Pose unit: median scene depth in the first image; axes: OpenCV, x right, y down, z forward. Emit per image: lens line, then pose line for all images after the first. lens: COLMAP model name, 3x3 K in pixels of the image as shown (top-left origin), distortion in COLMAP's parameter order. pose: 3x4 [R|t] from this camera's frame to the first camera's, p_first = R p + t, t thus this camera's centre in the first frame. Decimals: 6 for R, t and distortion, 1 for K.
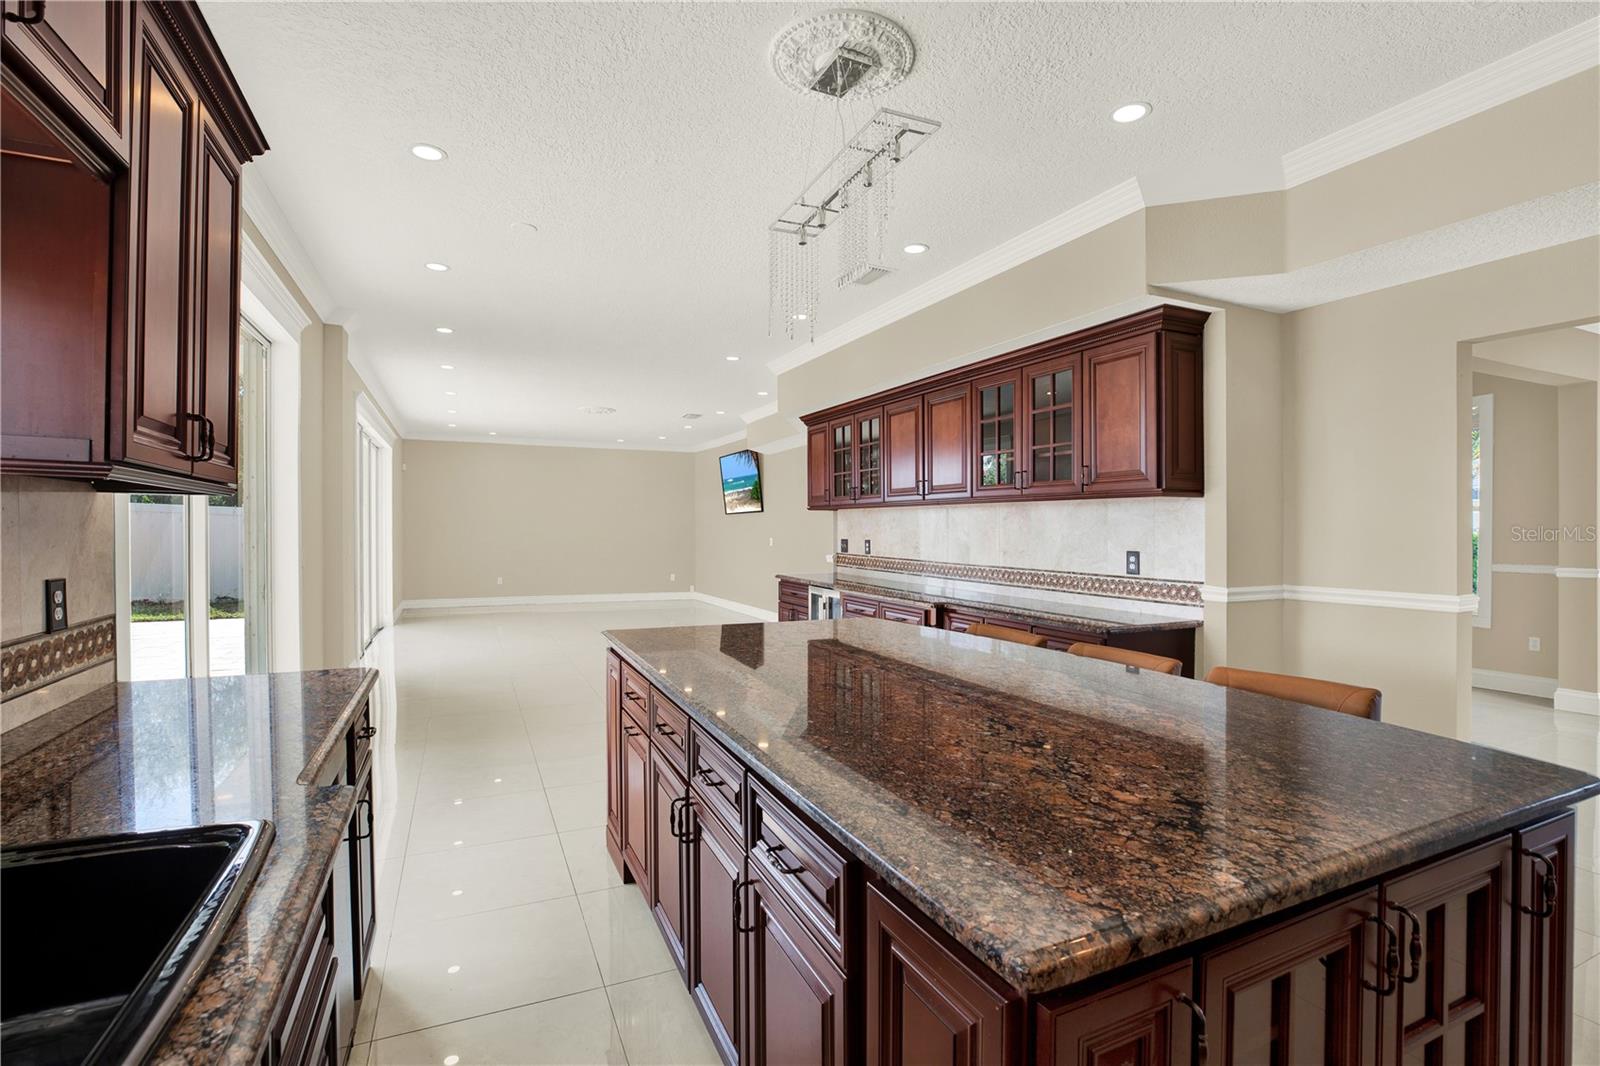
lens RADIAL K [[723.2, 0, 802.3], [0, 723.2, 524.5], [0, 0, 1]] dist [-0.034099, 0.000337]
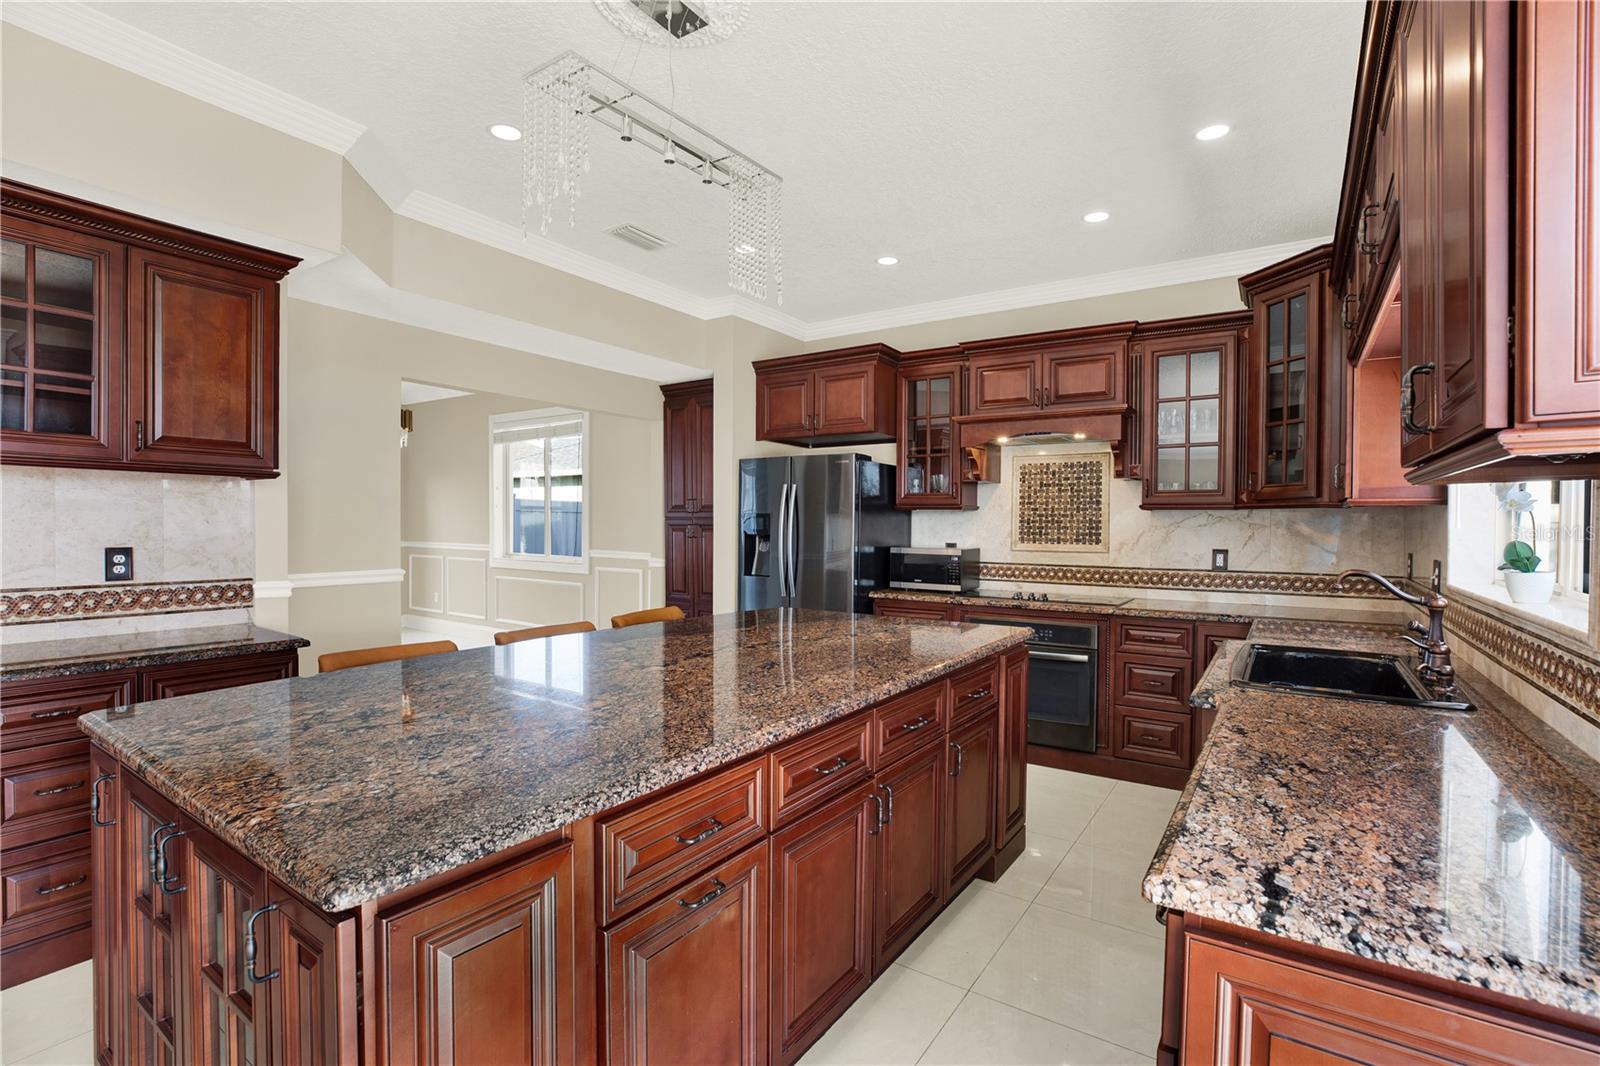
lens RADIAL K [[723.8, 0, 800.0], [0, 723.8, 533.0], [0, 0, 1]] dist [-0.031892, 0.000714]
pose [[-0.506725, -0.015795, 0.861963, -0.355904], [-0.011016, 0.999869, 0.011846, 0.005790], [-0.862038, -0.003493, -0.506832, 0.592882]]
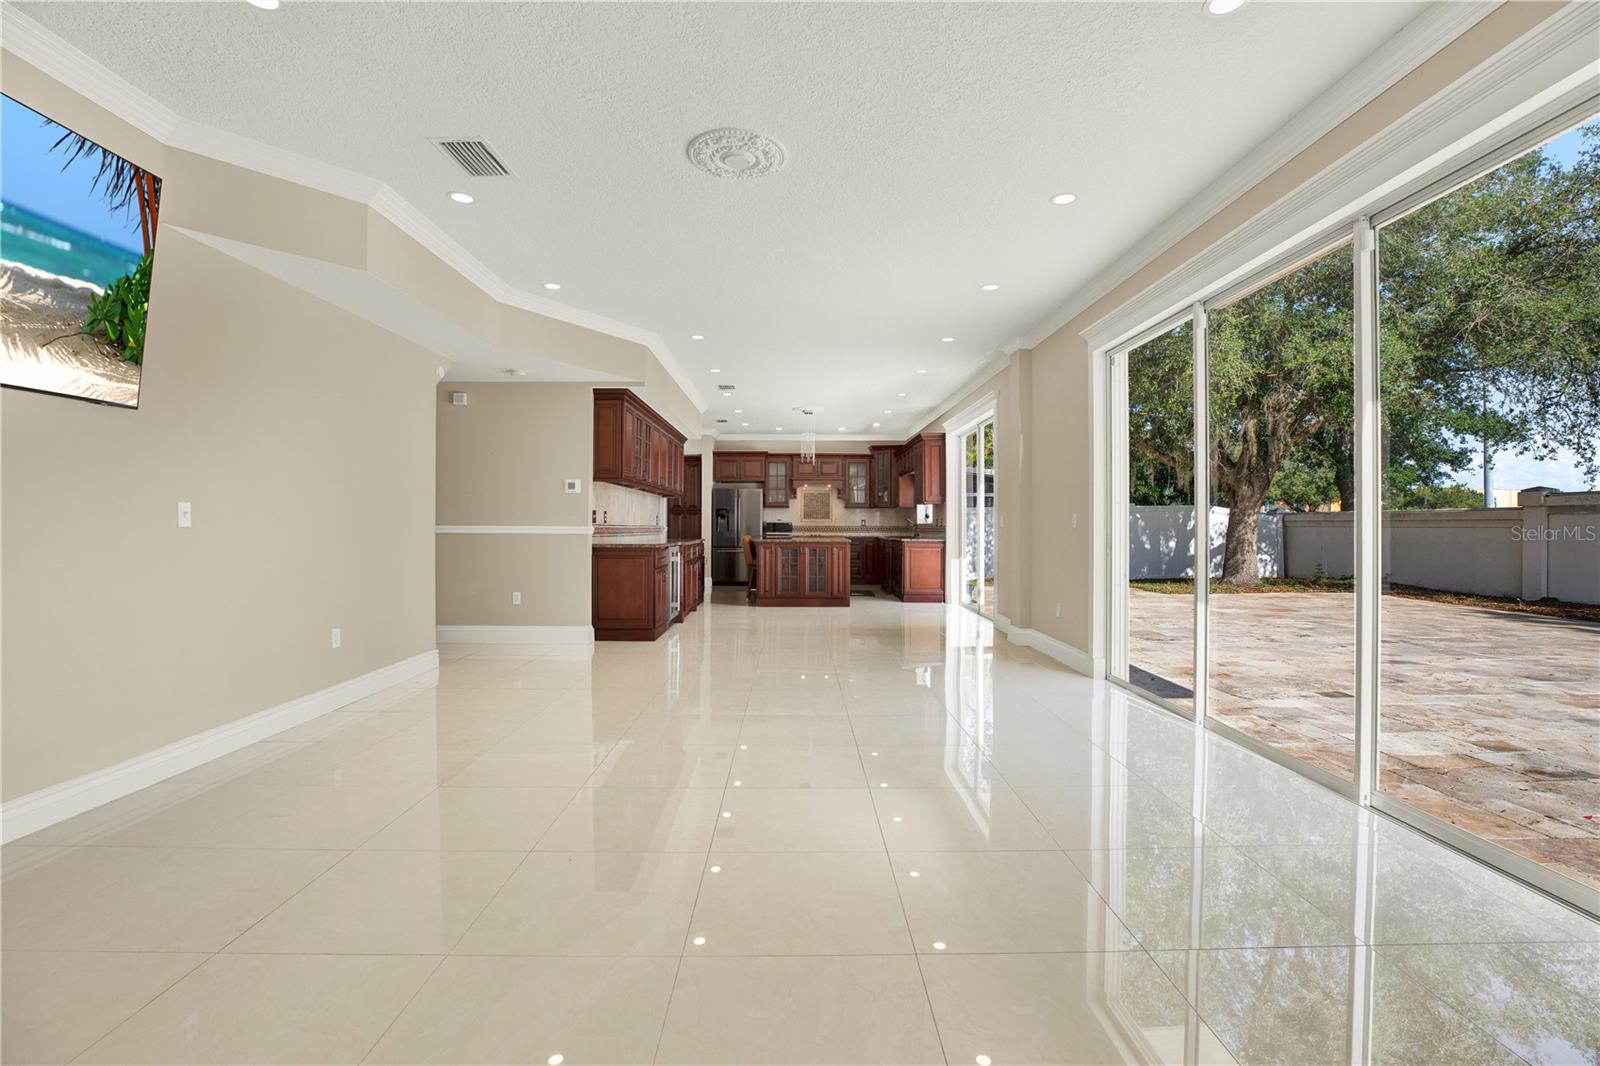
lens RADIAL K [[723.8, 0, 800.0], [0, 723.8, 533.0], [0, 0, 1]] dist [-0.031892, 0.000714]
pose [[-0.908766, -0.006928, 0.417248, -0.857242], [-0.004390, 0.999966, 0.007042, 0.061209], [-0.417283, 0.004568, -0.908765, 2.458807]]
